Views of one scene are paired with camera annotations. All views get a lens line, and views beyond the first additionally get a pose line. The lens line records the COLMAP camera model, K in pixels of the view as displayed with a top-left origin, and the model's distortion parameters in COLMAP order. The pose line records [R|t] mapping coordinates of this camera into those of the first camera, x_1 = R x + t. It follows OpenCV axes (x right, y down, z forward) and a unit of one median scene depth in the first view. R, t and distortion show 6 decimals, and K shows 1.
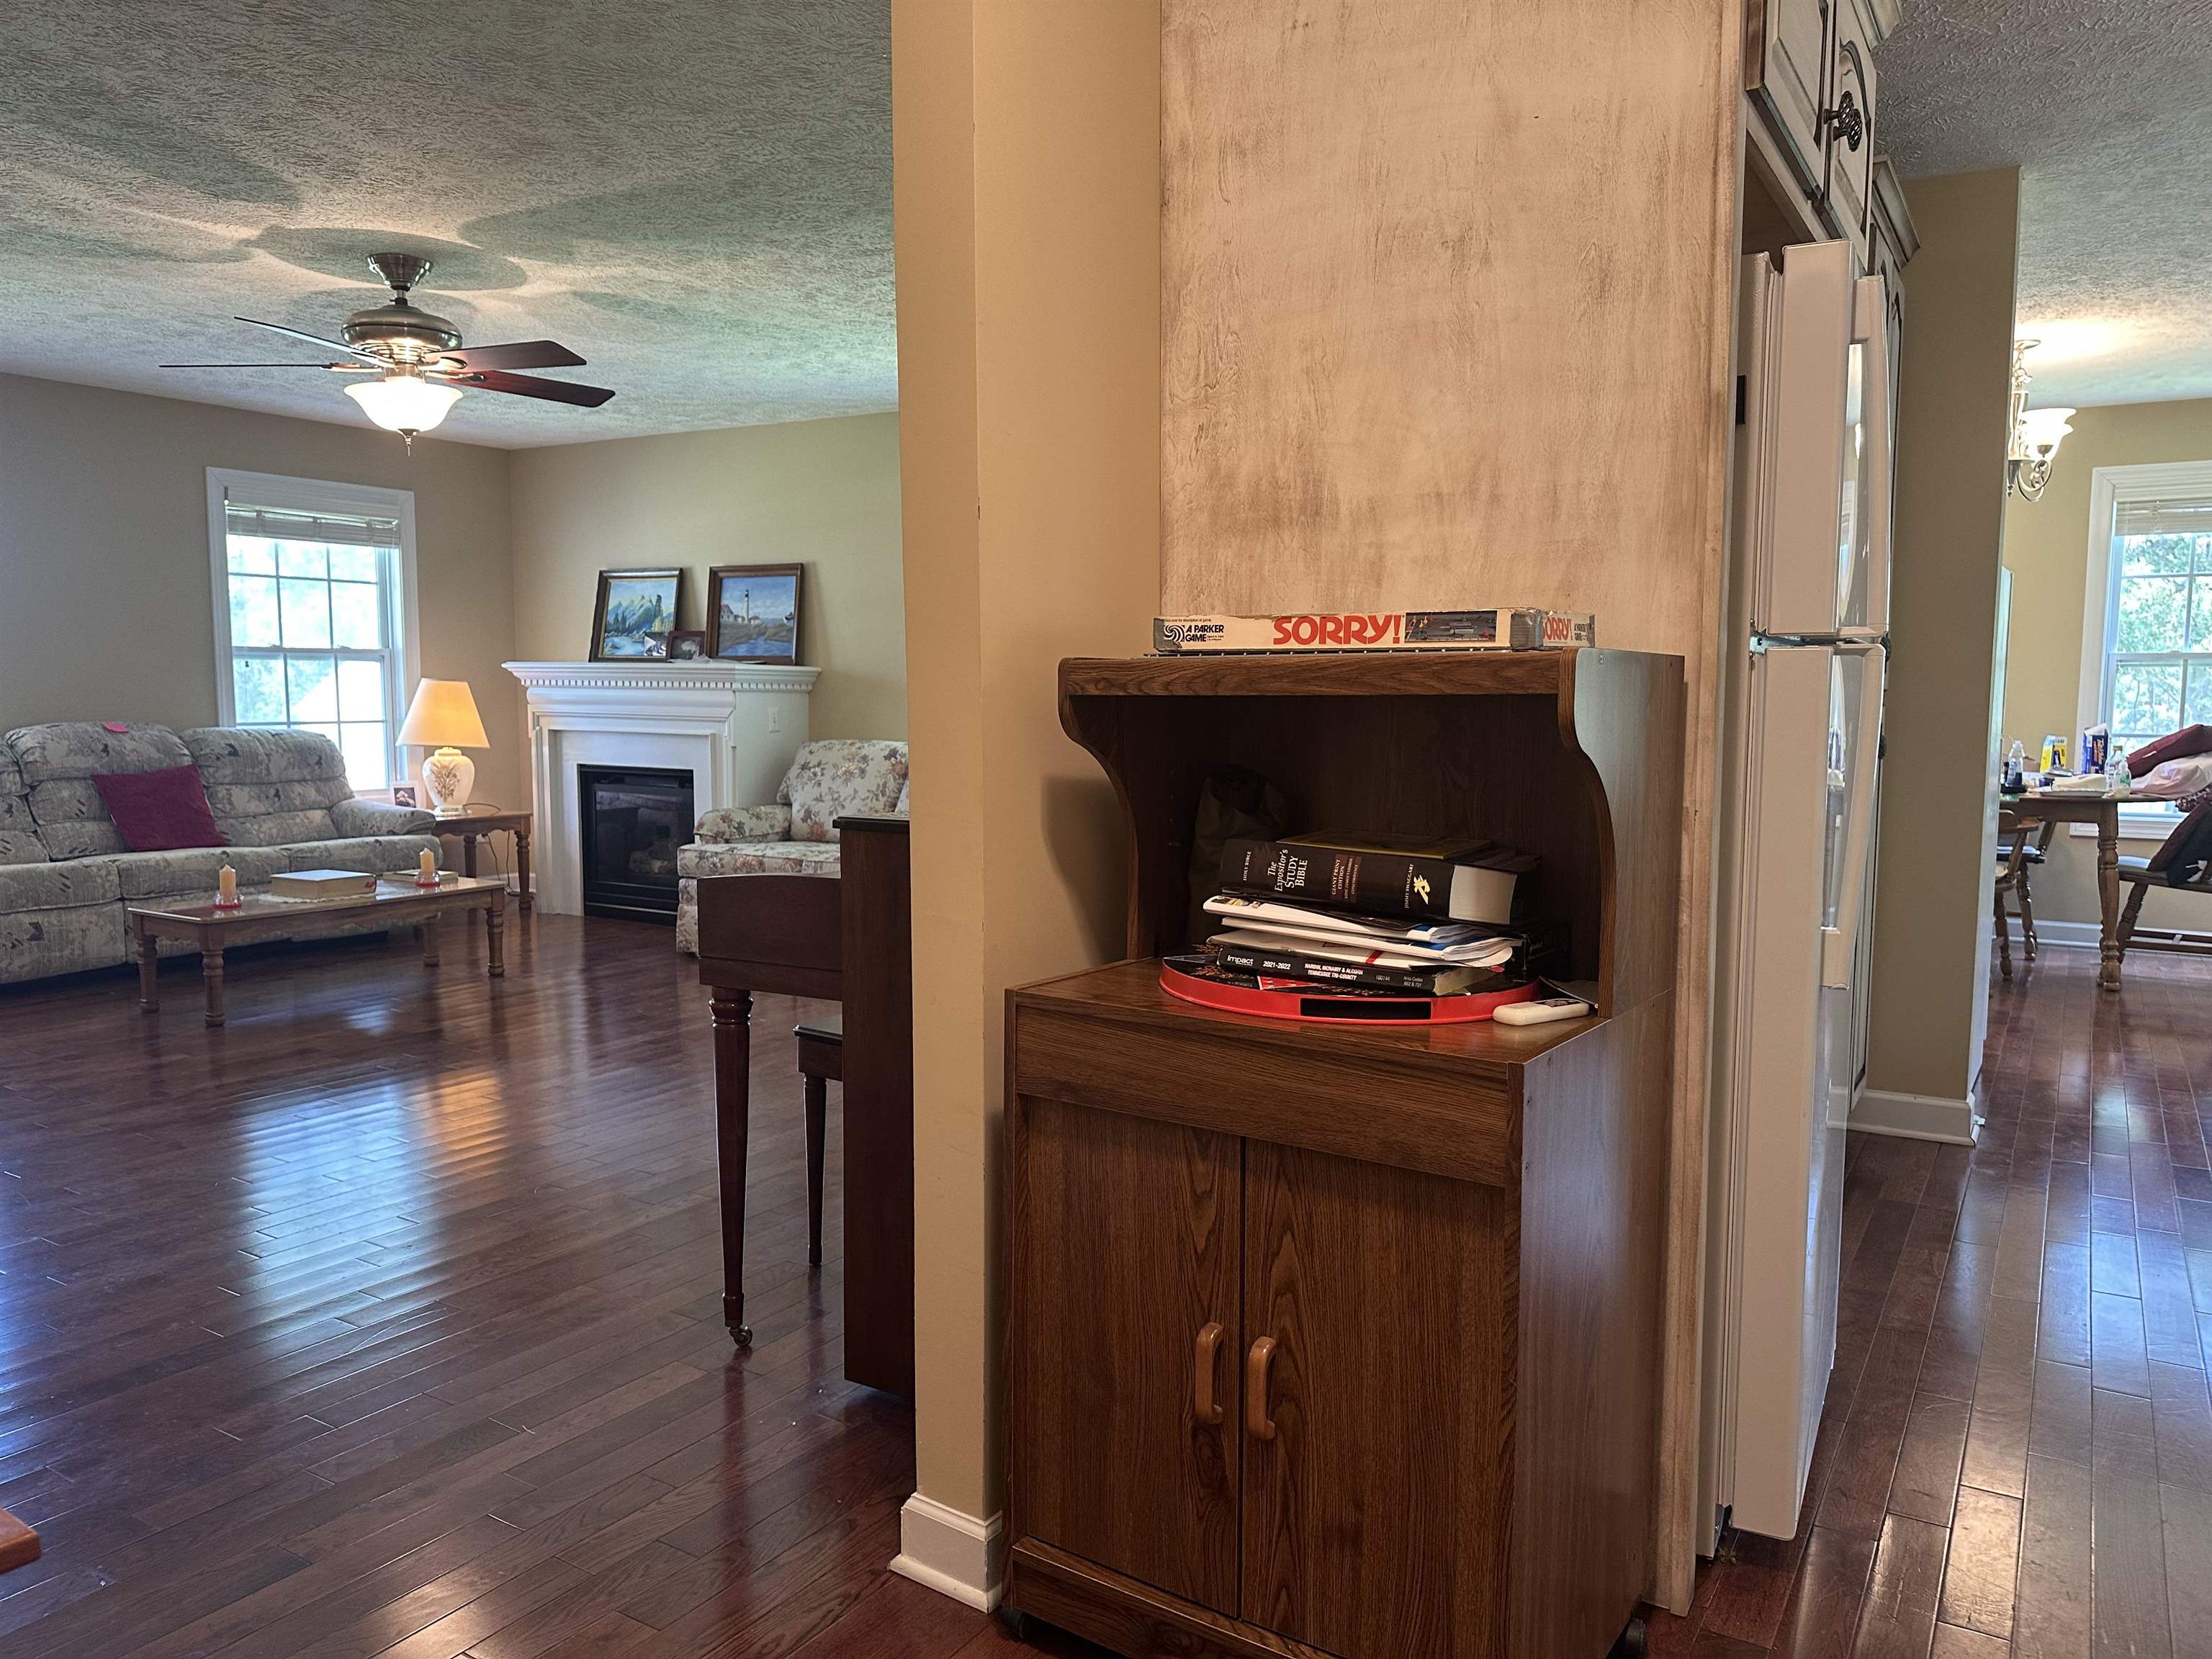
lens RADIAL K [[1563.1, 0, 1120.5], [0, 1563.1, 846.5], [0, 0, 1]] dist [0.069708, -0.095138]
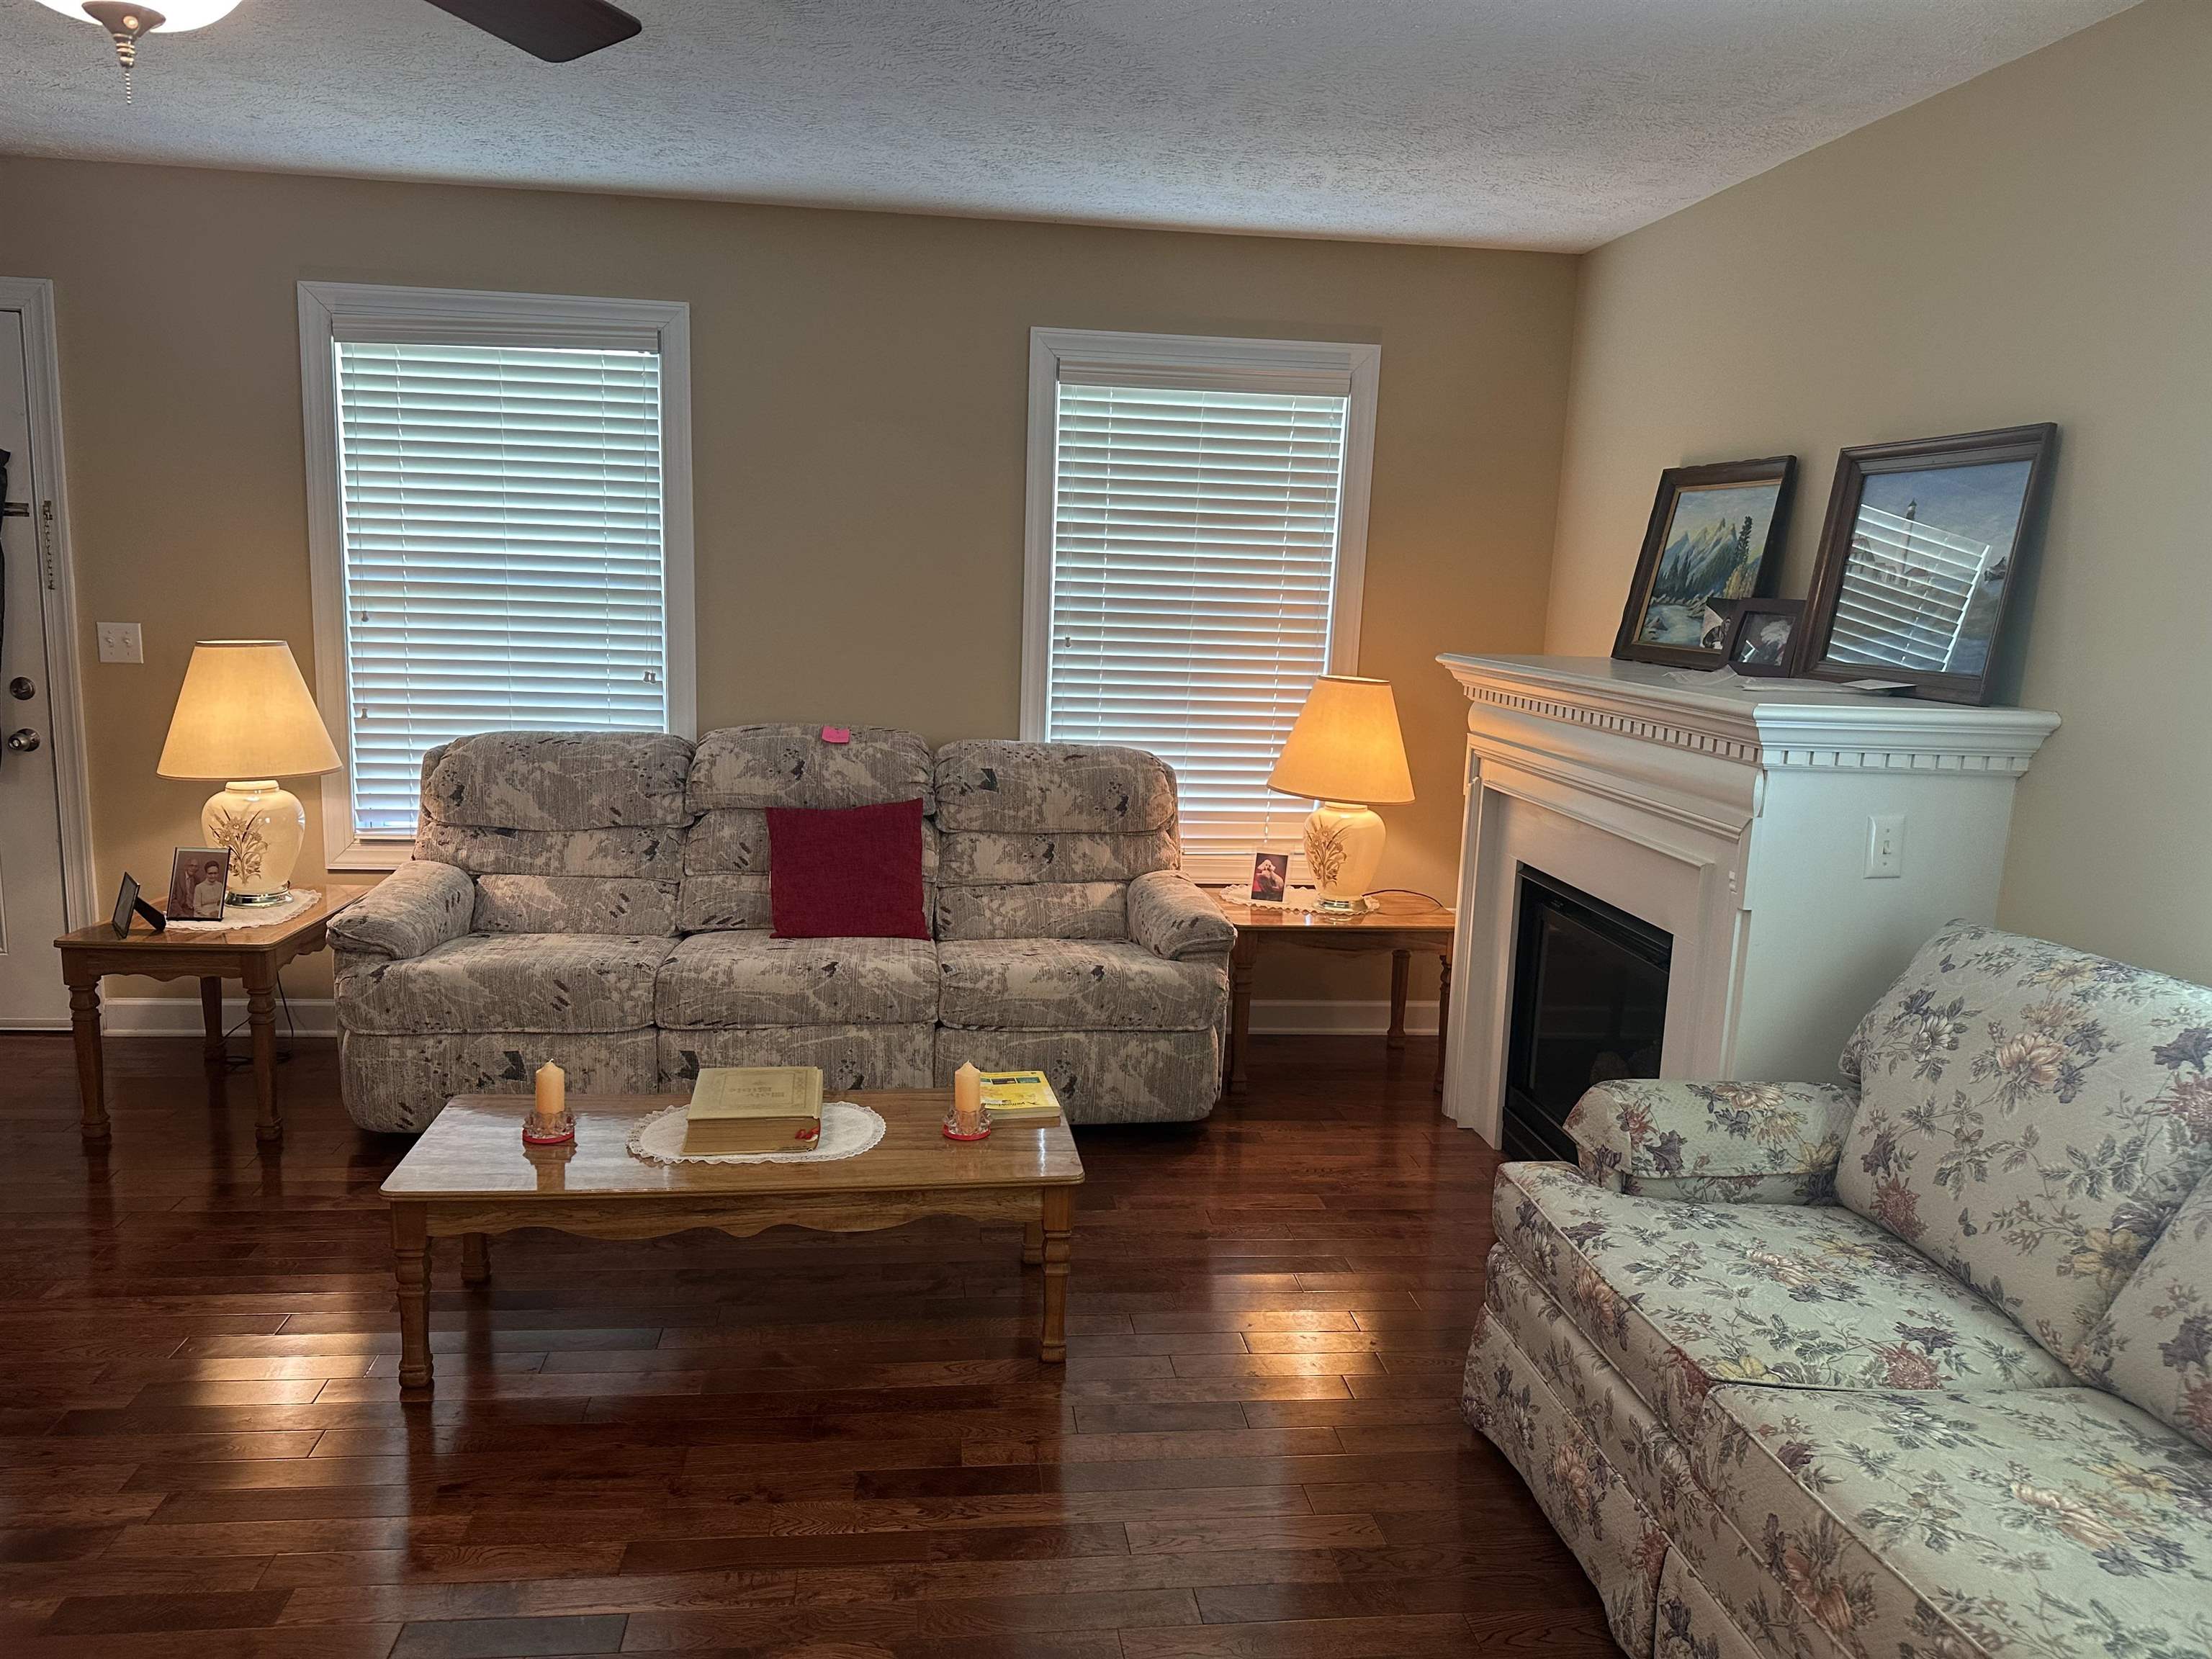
lens RADIAL K [[1545.4, 0, 1099.7], [0, 1545.4, 839.7], [0, 0, 1]] dist [0.136340, -0.195922]
pose [[0.619800, 0.147574, -0.770760, -0.046532], [-0.108545, 0.988840, 0.102043, -0.104487], [0.777217, 0.020416, 0.628901, 0.634486]]
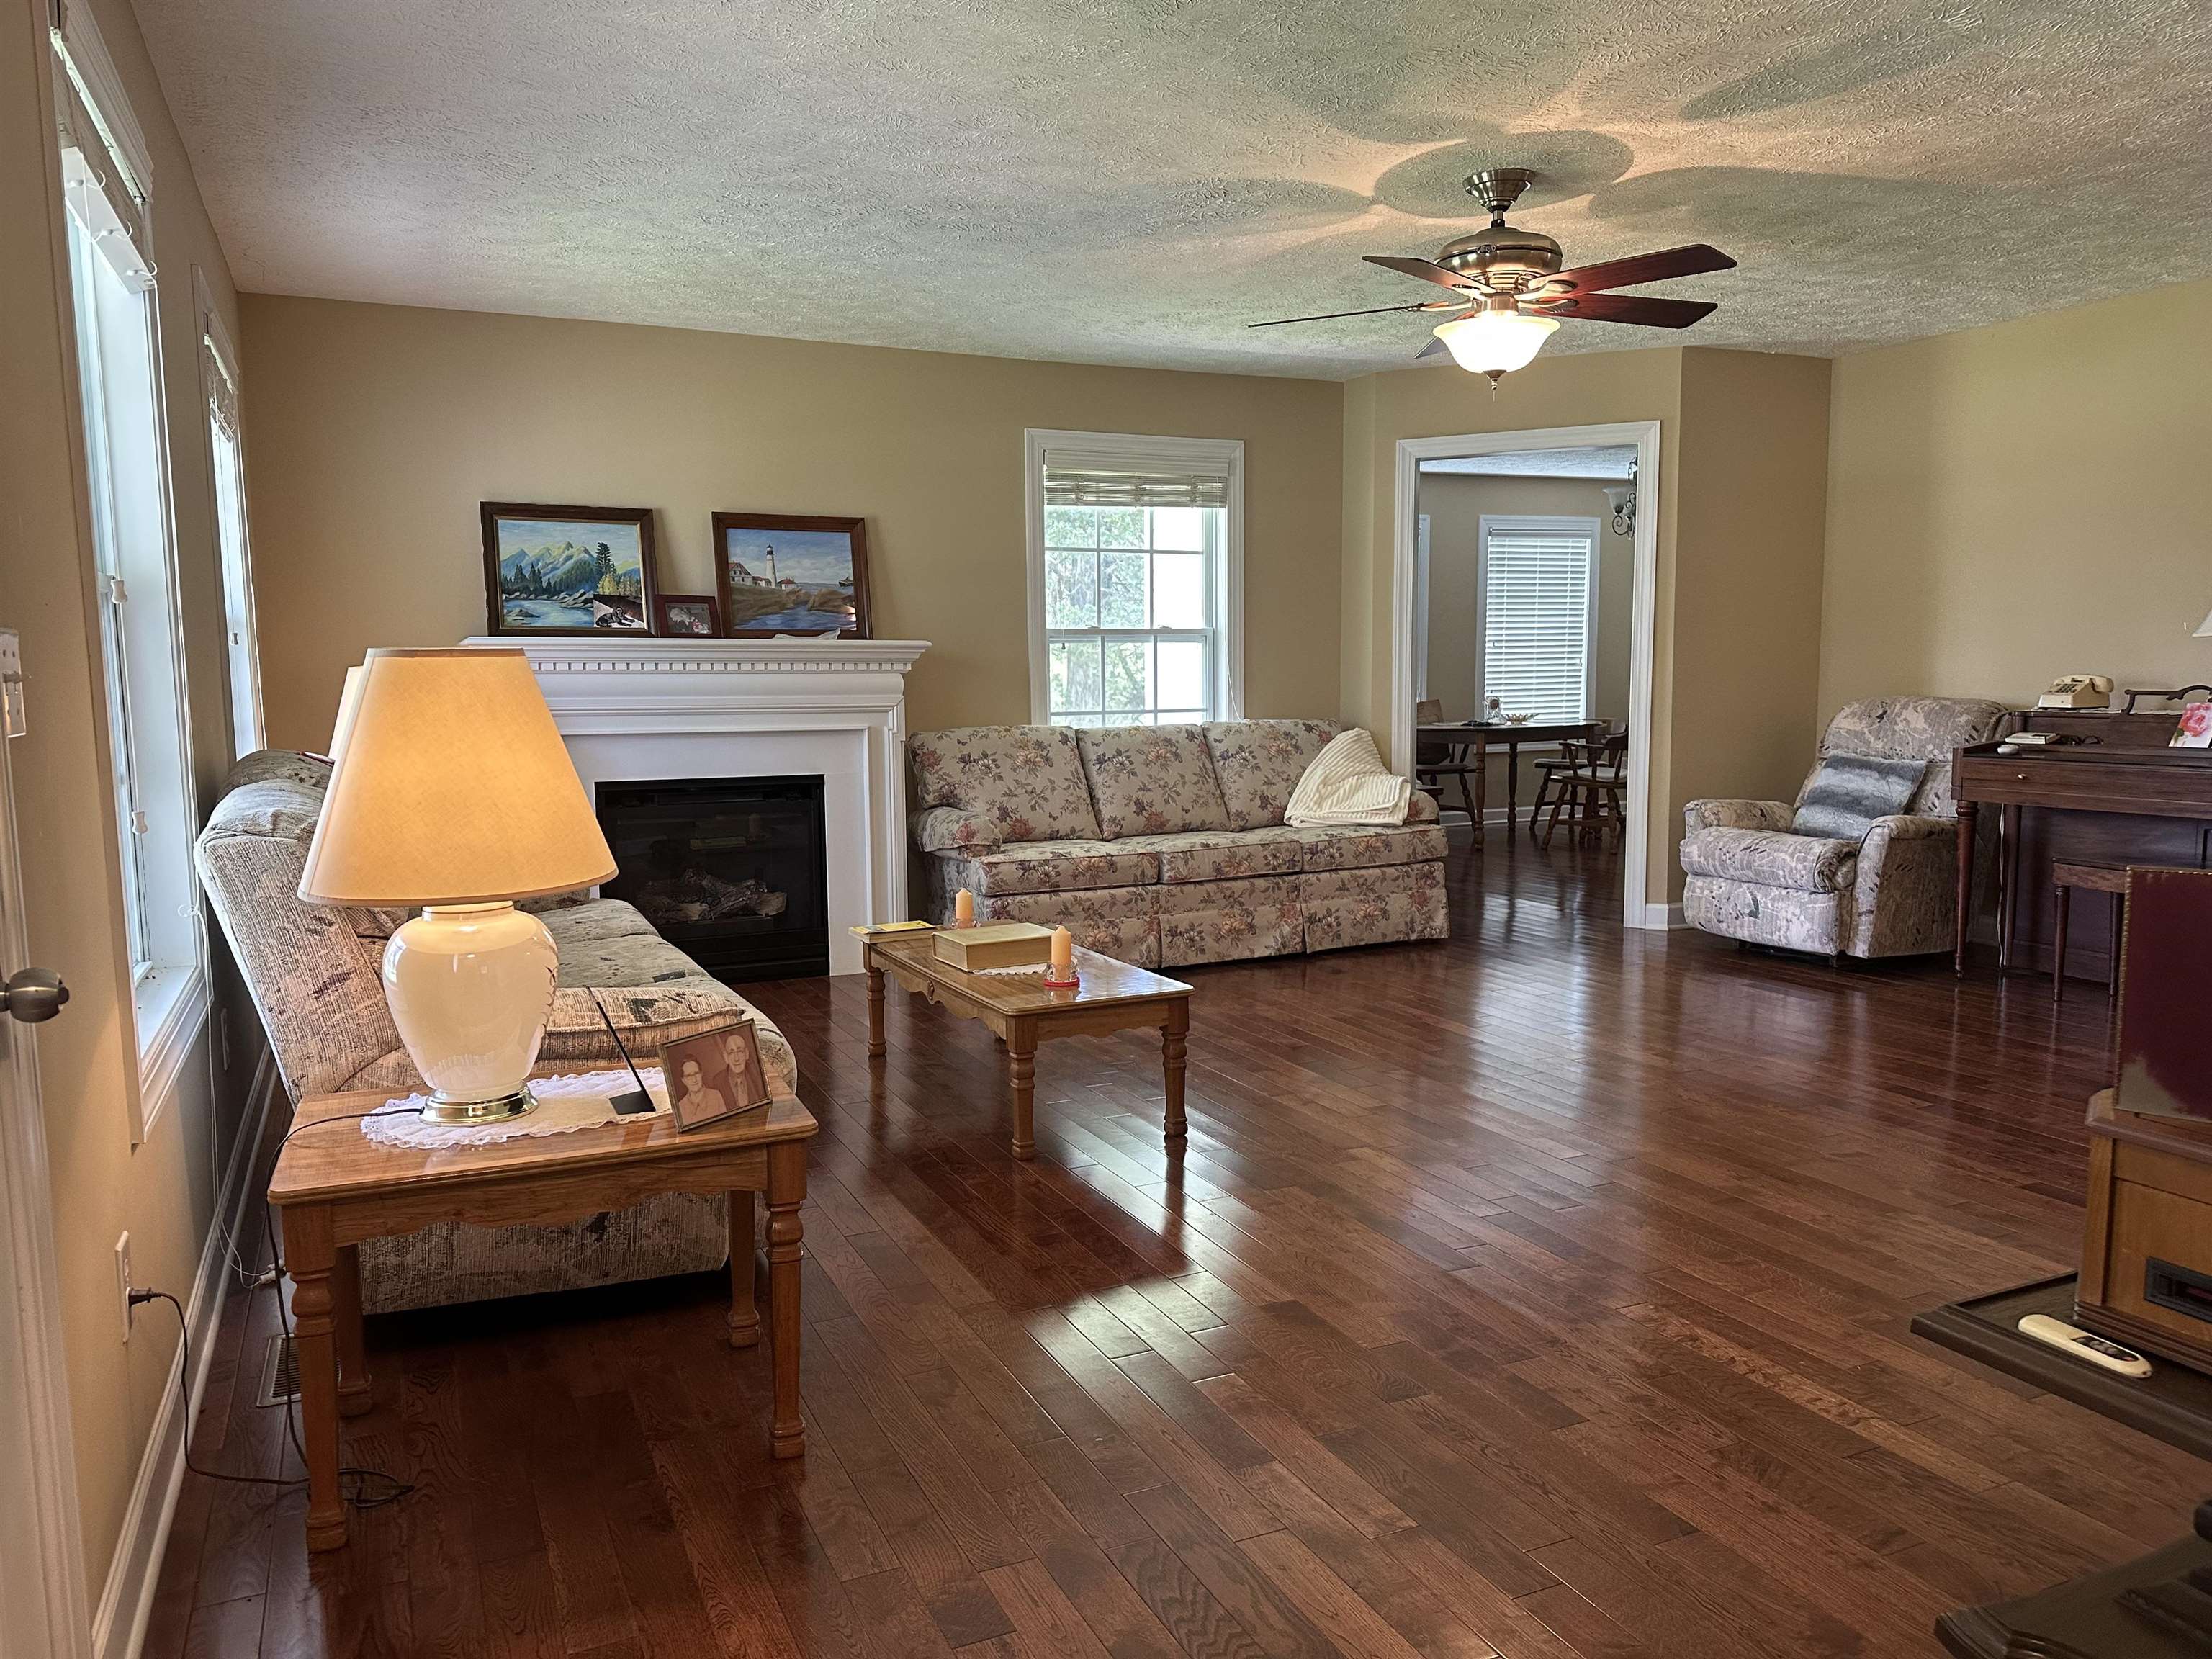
lens RADIAL K [[1546.5, 0, 1103.6], [0, 1546.5, 855.7], [0, 0, 1]] dist [0.175088, -0.328002]
pose [[0.549318, -0.112054, 0.828066, -0.880941], [0.098097, 0.992763, 0.069266, -0.050404], [-0.829835, 0.043182, 0.556335, 0.463509]]
